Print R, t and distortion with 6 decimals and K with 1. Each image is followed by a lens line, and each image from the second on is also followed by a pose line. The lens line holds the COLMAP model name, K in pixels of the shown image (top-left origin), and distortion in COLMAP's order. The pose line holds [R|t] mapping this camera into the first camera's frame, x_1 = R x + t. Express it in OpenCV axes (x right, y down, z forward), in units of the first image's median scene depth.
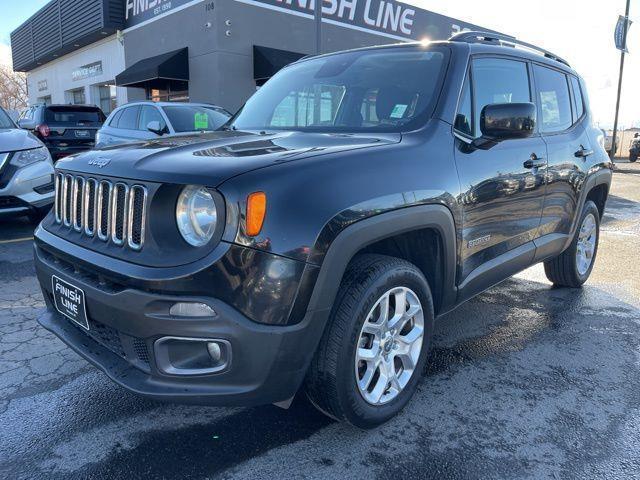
lens RADIAL K [[487.6, 0, 320.0], [0, 487.6, 240.0], [0, 0, 1]] dist [0.093125, -0.130480]
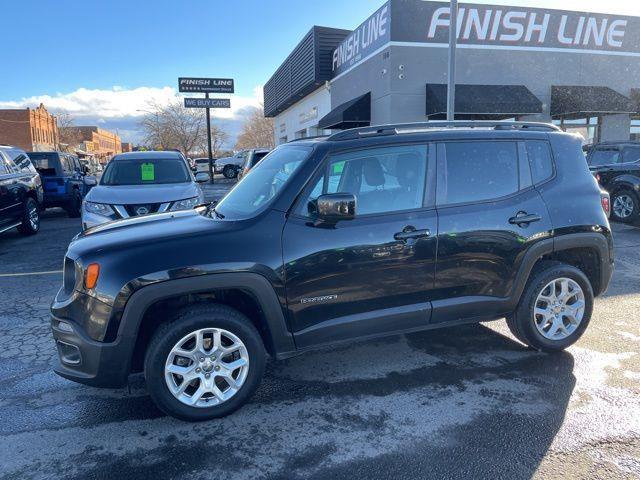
lens RADIAL K [[487.6, 0, 320.0], [0, 487.6, 240.0], [0, 0, 1]] dist [0.093125, -0.130480]
pose [[0.886099, 0.037928, -0.461941, 0.145337], [-0.056114, 0.998094, -0.025689, -0.018975], [0.460086, 0.048684, 0.886539, -0.020815]]
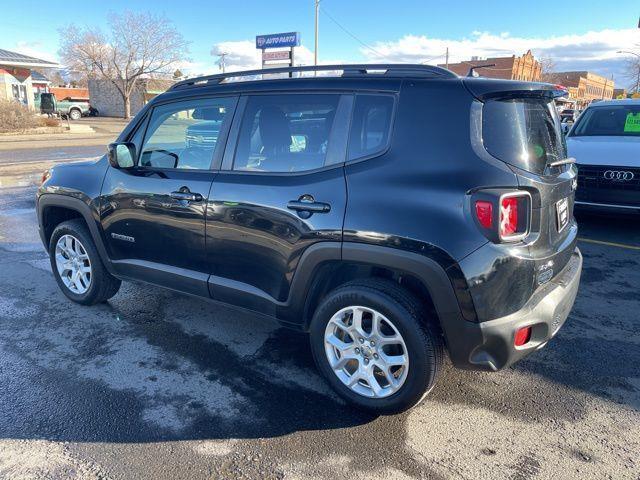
lens RADIAL K [[487.6, 0, 320.0], [0, 487.6, 240.0], [0, 0, 1]] dist [0.093125, -0.130480]
pose [[0.153309, 0.238729, -0.958908, 0.285929], [-0.209415, 0.956188, 0.204571, -0.064400], [0.965734, 0.169448, 0.196586, 0.204649]]
